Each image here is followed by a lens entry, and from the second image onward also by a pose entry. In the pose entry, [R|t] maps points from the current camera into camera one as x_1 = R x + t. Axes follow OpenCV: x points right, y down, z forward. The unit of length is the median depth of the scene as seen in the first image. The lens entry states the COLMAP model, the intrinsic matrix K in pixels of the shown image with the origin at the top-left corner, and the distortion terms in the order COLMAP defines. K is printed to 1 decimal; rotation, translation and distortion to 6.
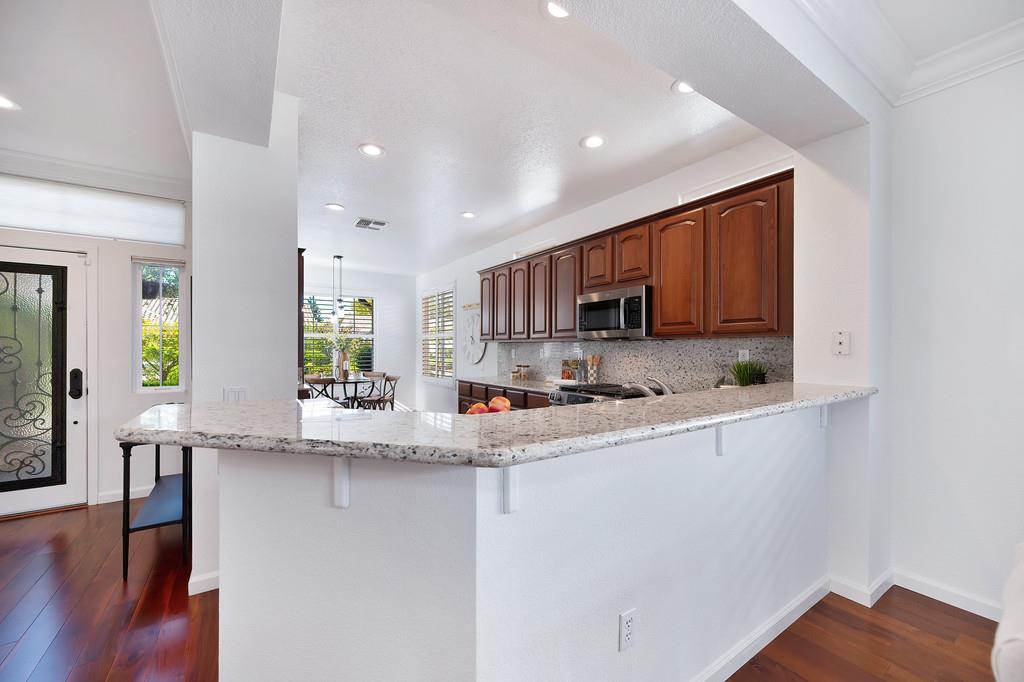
lens RADIAL K [[409.4, 0, 511.5], [0, 409.4, 346.4], [0, 0, 1]] dist [-0.001409, 0.000410]
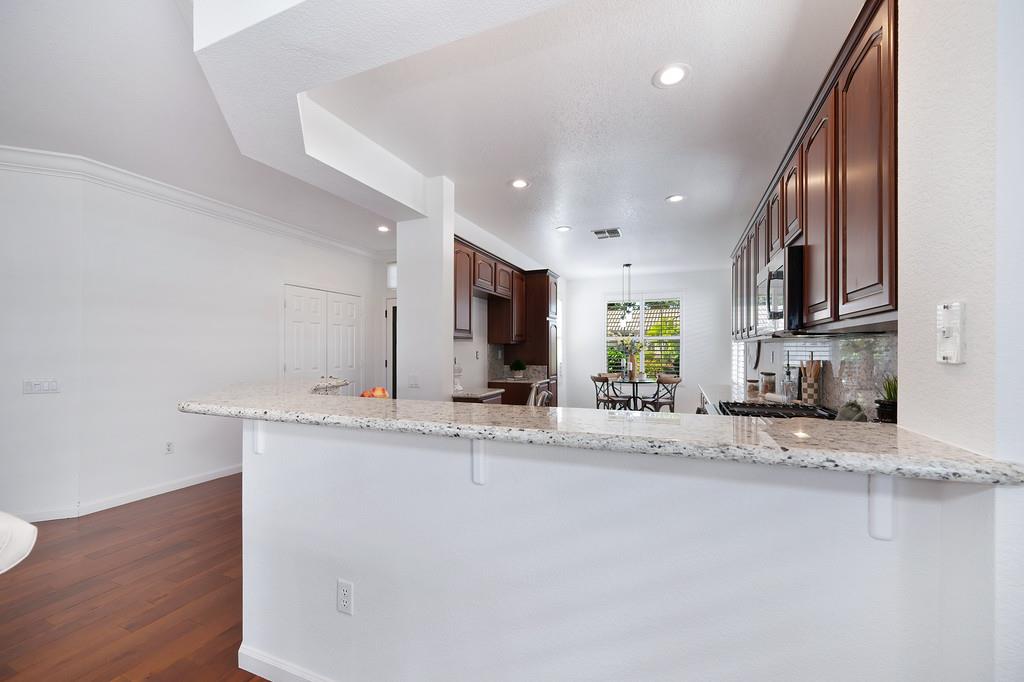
lens RADIAL K [[409.4, 0, 512.5], [0, 409.4, 349.4], [0, 0, 1]] dist [-0.001409, 0.000410]
pose [[0.567326, -0.009492, -0.823438, 0.566744], [0.009795, 0.999941, -0.004778, 0.009810], [0.823435, -0.005355, 0.567386, 0.275688]]
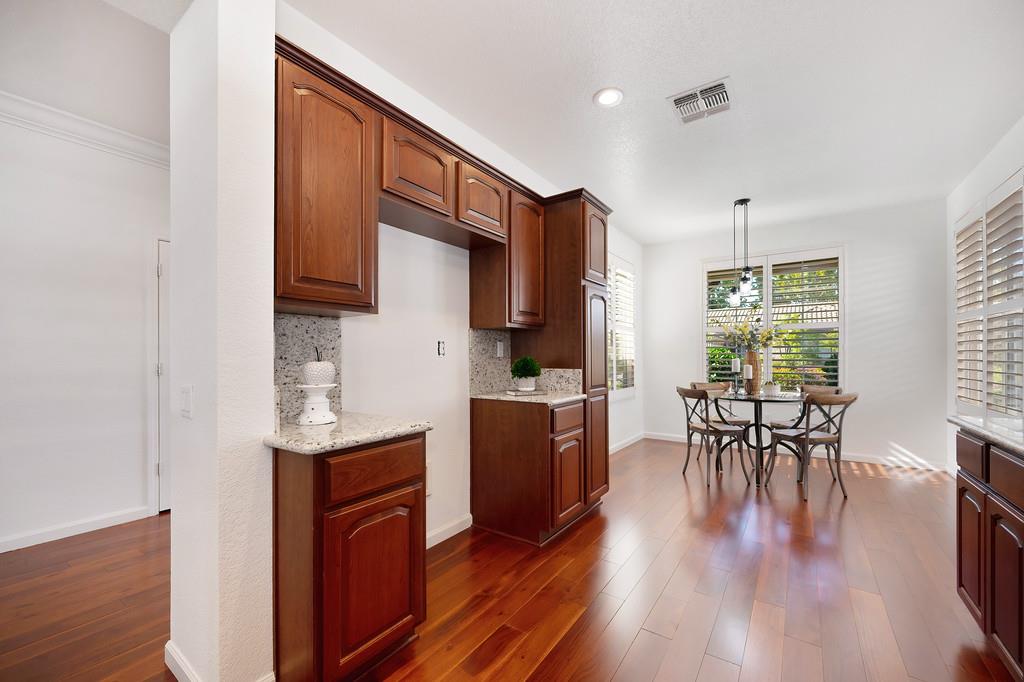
lens RADIAL K [[409.4, 0, 509.2], [0, 409.4, 351.5], [0, 0, 1]] dist [-0.001409, 0.000410]
pose [[0.361338, -0.013354, -0.932339, 0.076912], [0.008599, 0.999903, -0.010989, 0.037844], [0.932395, -0.004047, 0.361418, 0.836031]]
